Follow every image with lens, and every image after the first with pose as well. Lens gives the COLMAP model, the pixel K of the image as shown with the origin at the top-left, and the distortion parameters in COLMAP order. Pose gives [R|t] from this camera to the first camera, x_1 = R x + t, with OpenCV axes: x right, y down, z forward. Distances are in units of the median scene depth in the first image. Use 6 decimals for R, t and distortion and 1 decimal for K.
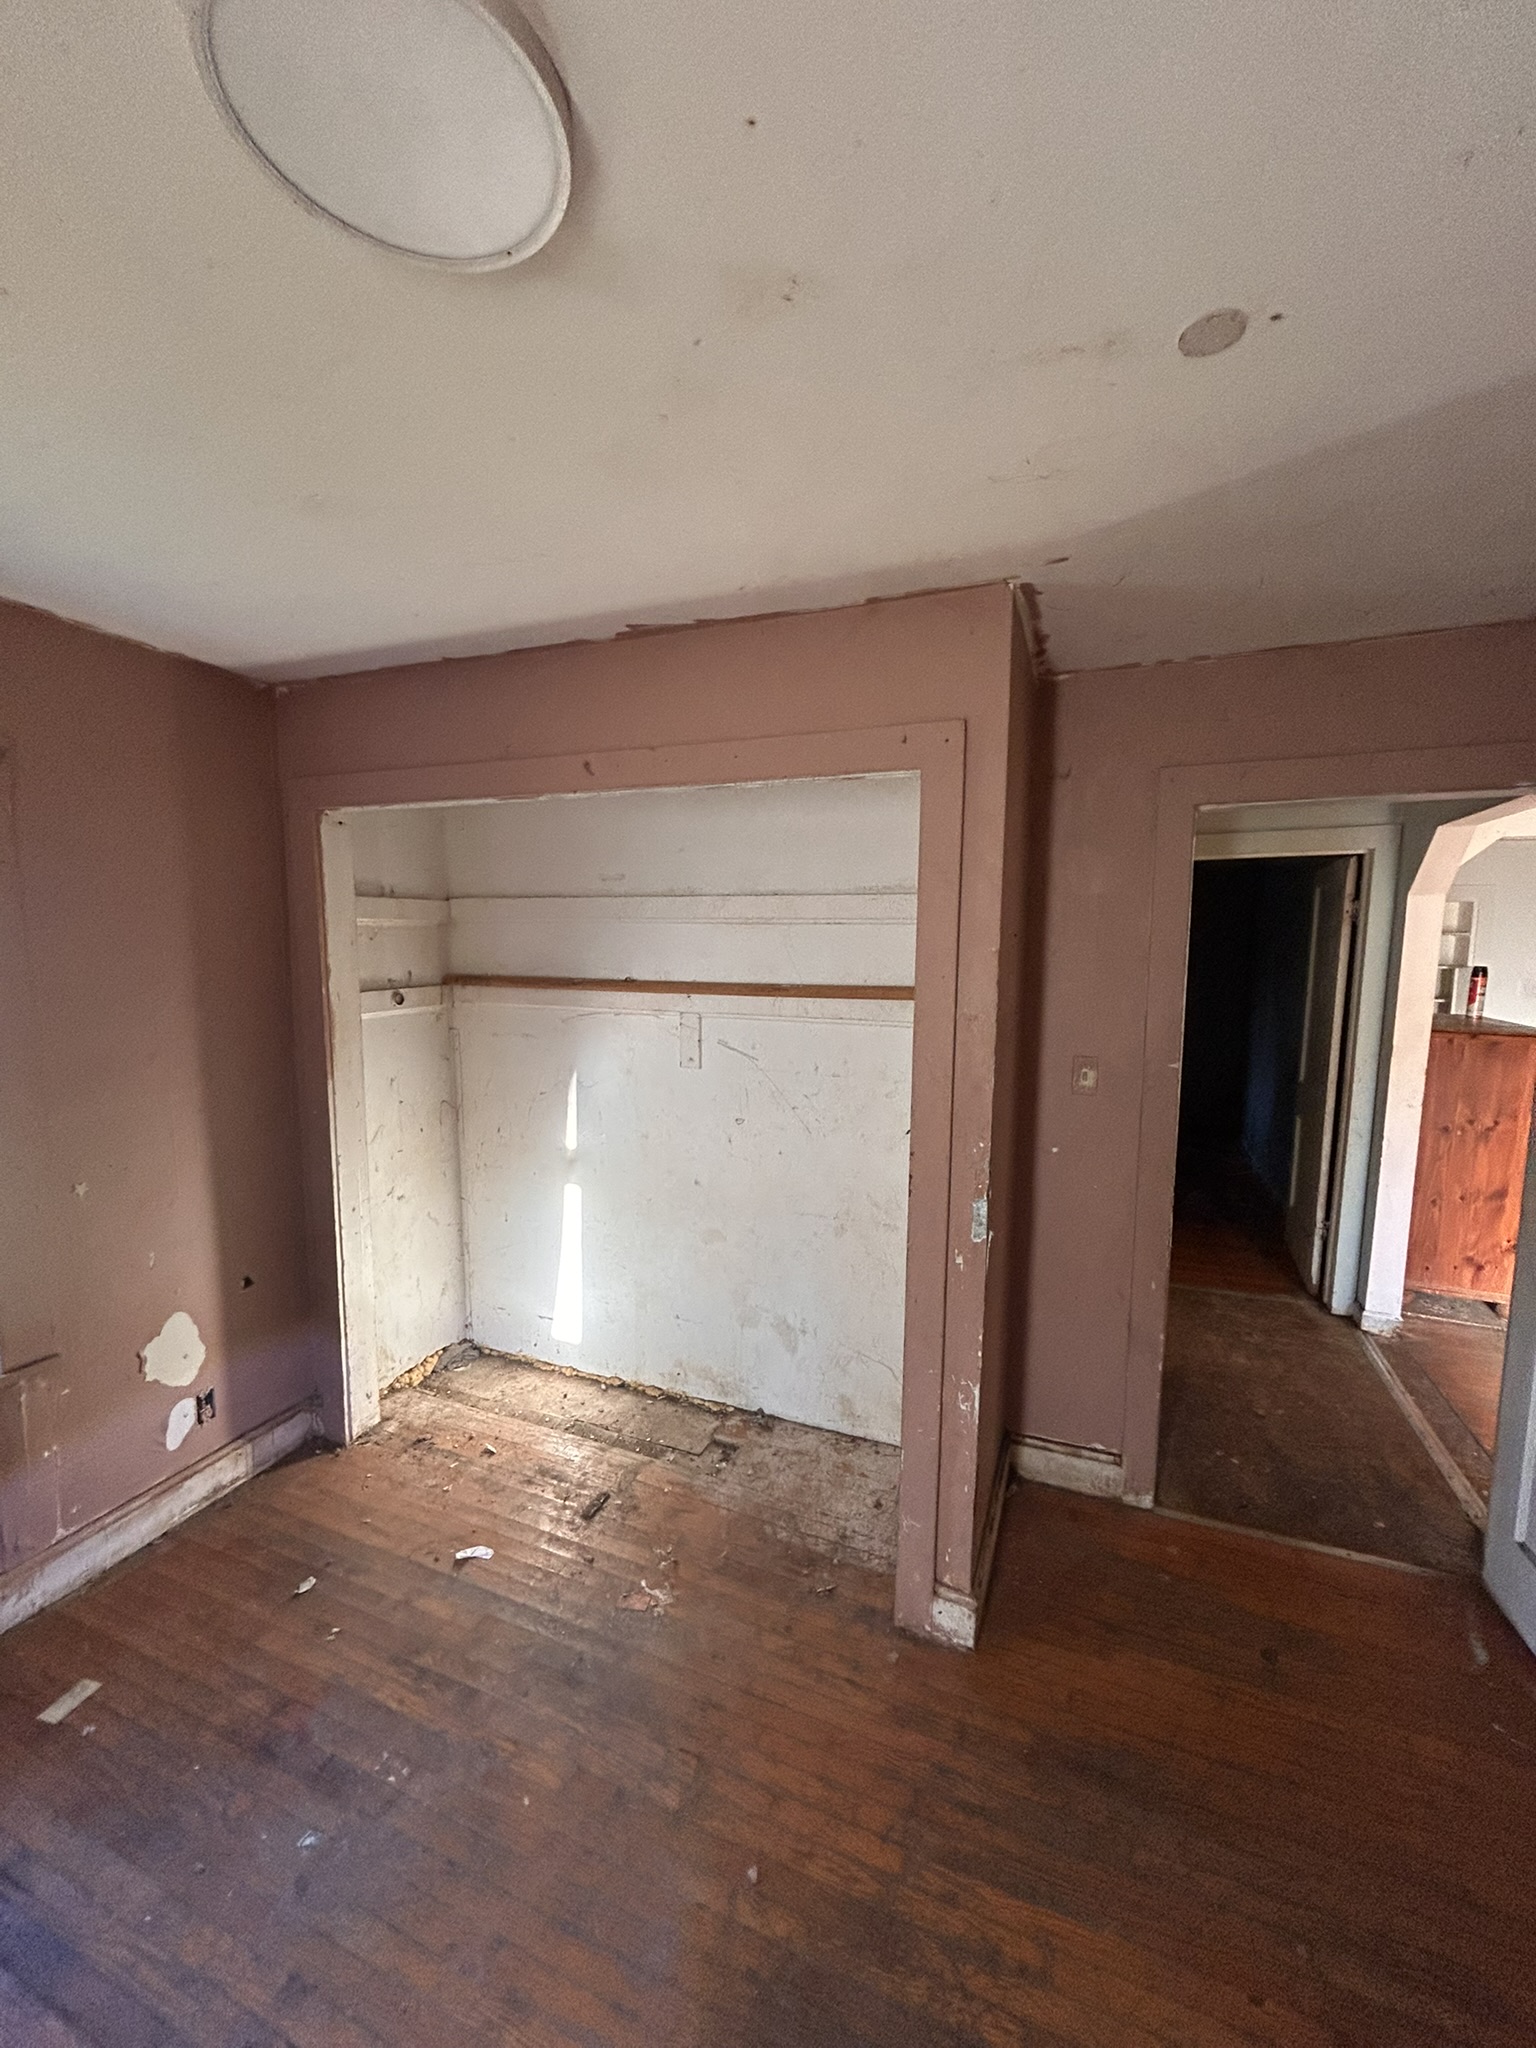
lens RADIAL K [[834.7, 0, 759.3], [0, 834.7, 1020.4], [0, 0, 1]] dist [-0.000241, 0.001041]
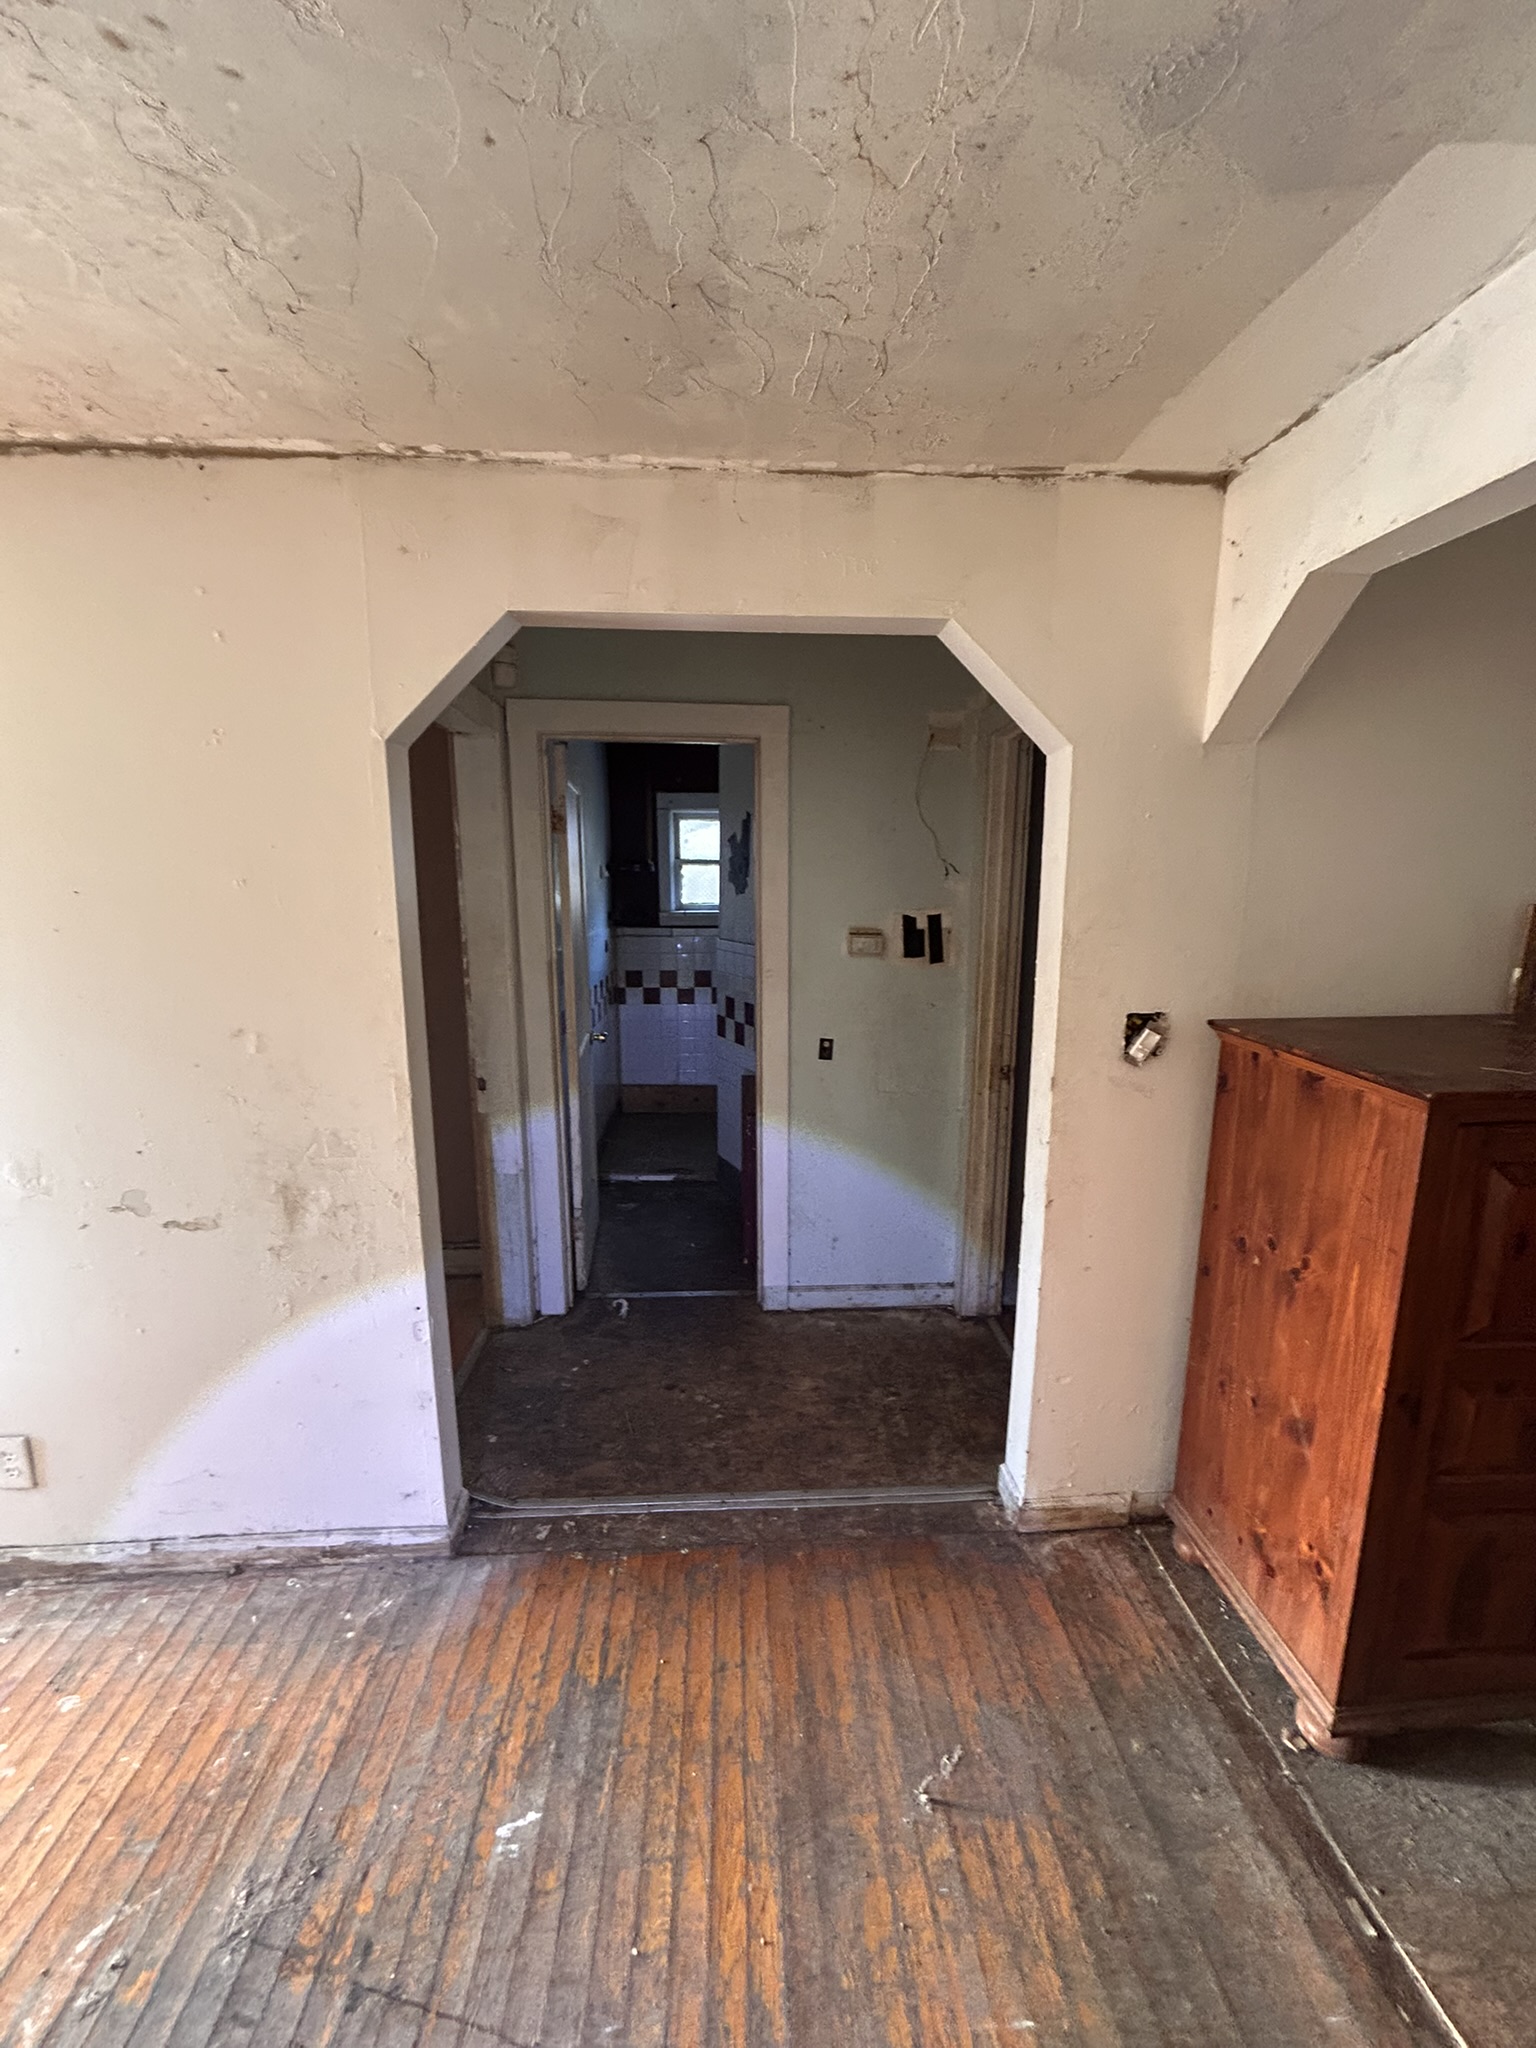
lens RADIAL K [[834.7, 0, 770.0], [0, 834.7, 1019.5], [0, 0, 1]] dist [-0.000241, 0.001041]
pose [[0.425075, 0.143305, -0.893742, 1.126687], [-0.090051, 0.989185, 0.115779, -0.025395], [0.900667, 0.031268, 0.433383, 0.563365]]
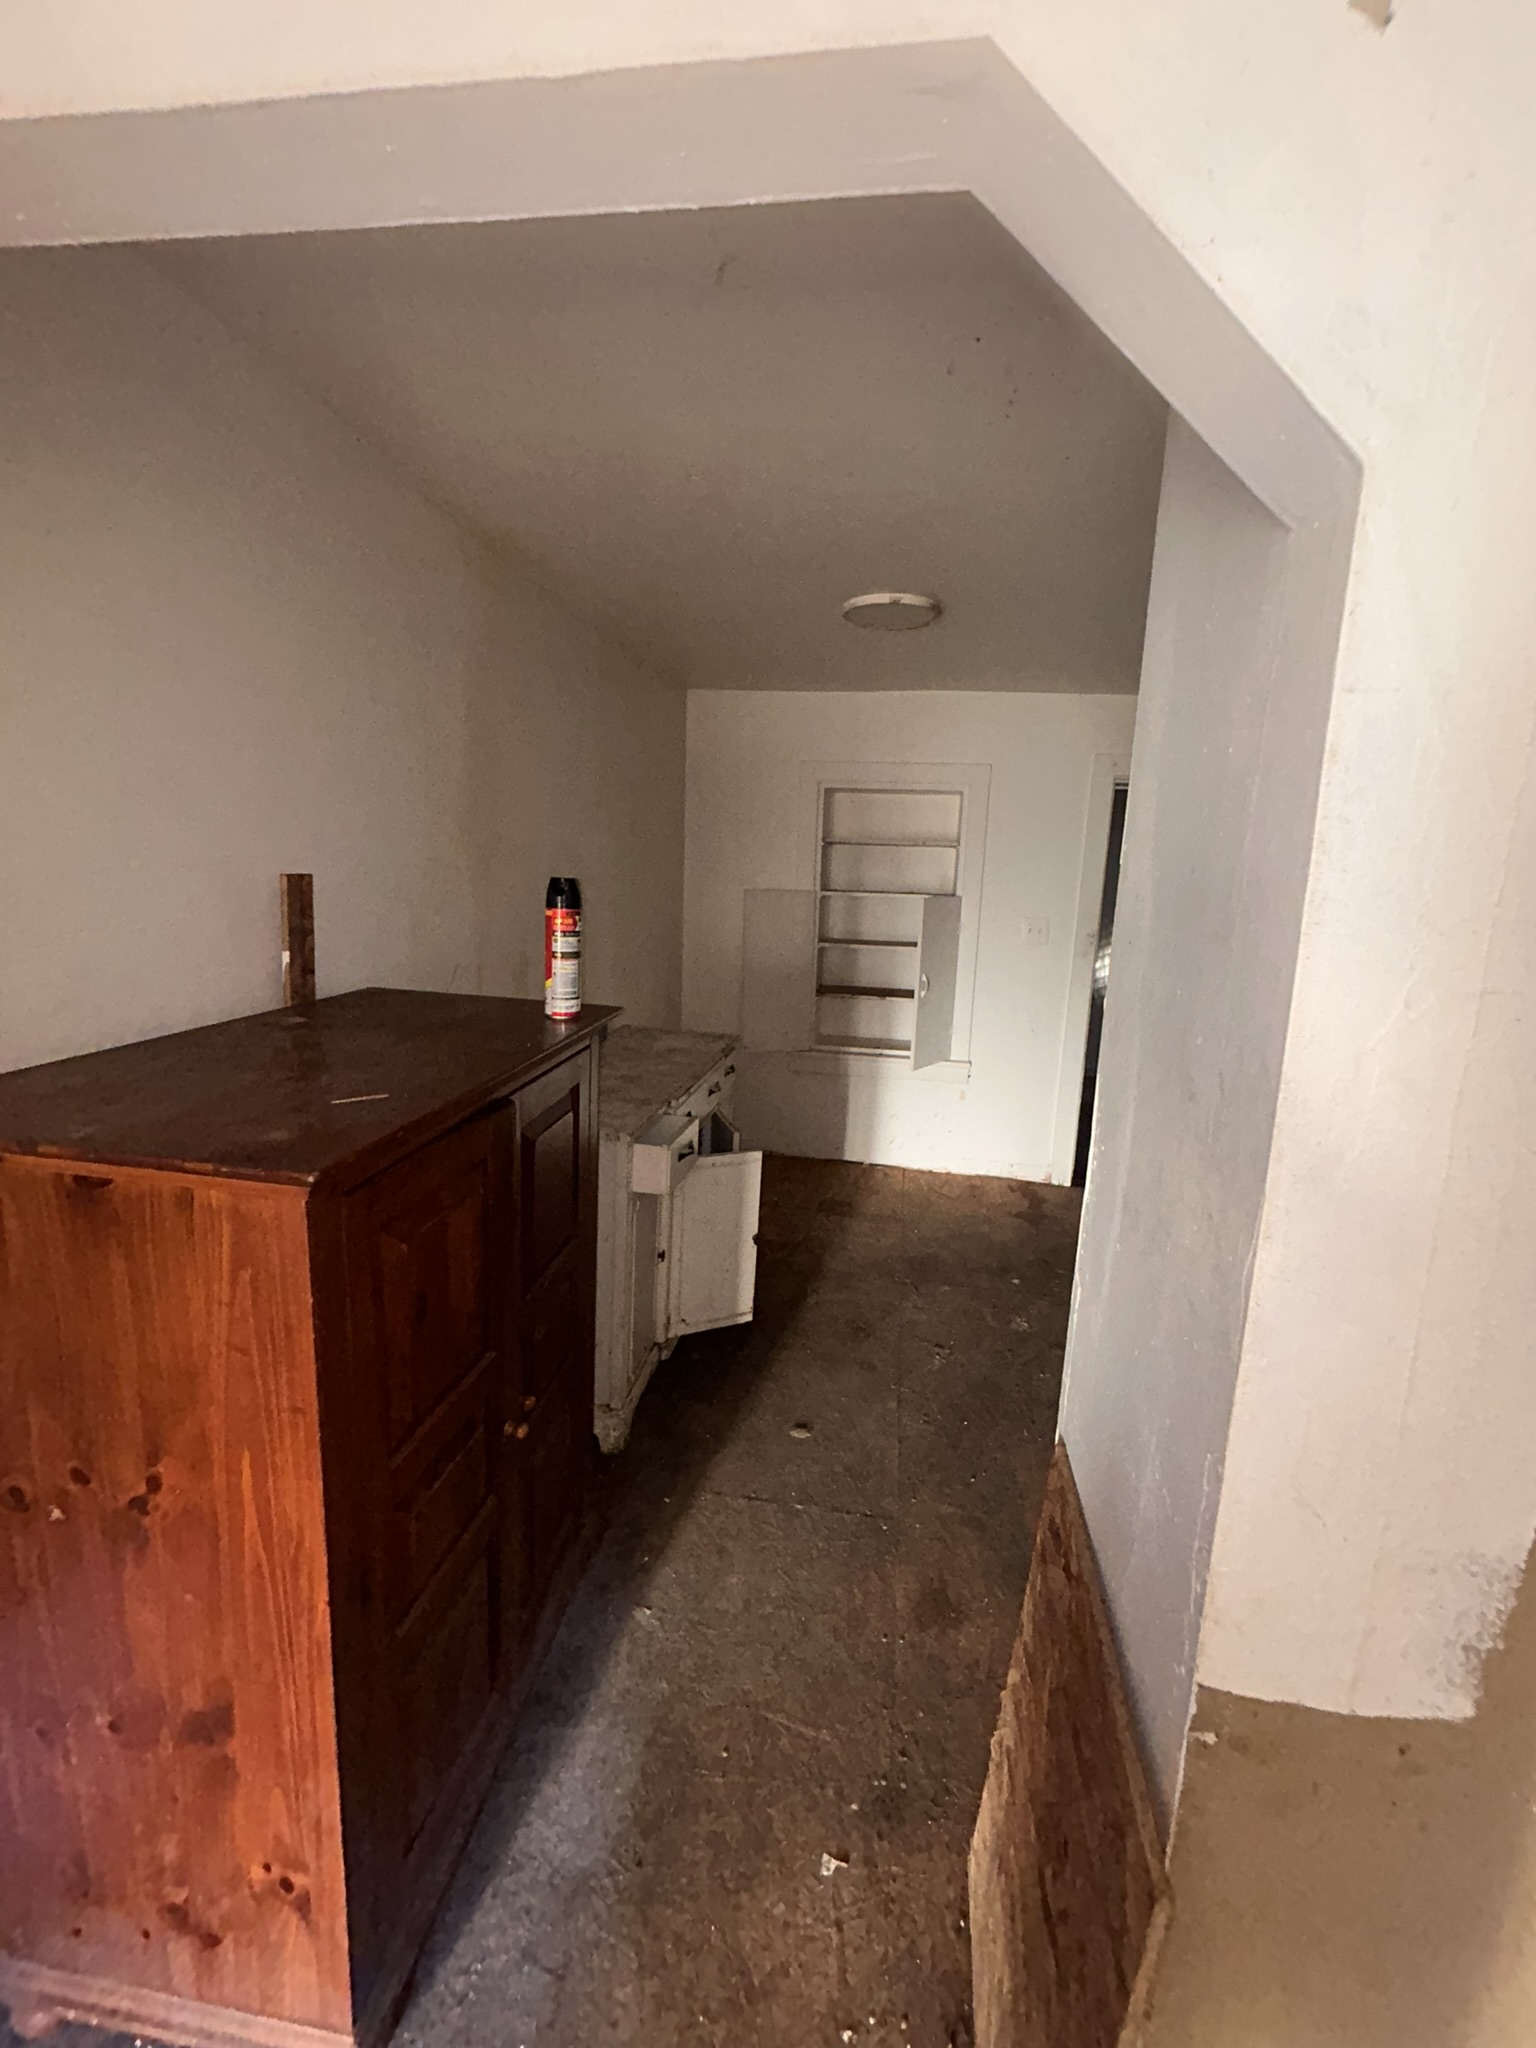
lens RADIAL K [[834.7, 0, 774.5], [0, 834.7, 1028.1], [0, 0, 1]] dist [-0.000241, 0.001041]
pose [[0.974753, -0.022149, 0.222183, 1.010437], [0.001644, 0.995753, 0.092054, -0.037529], [-0.223279, -0.089365, 0.970650, 0.722098]]
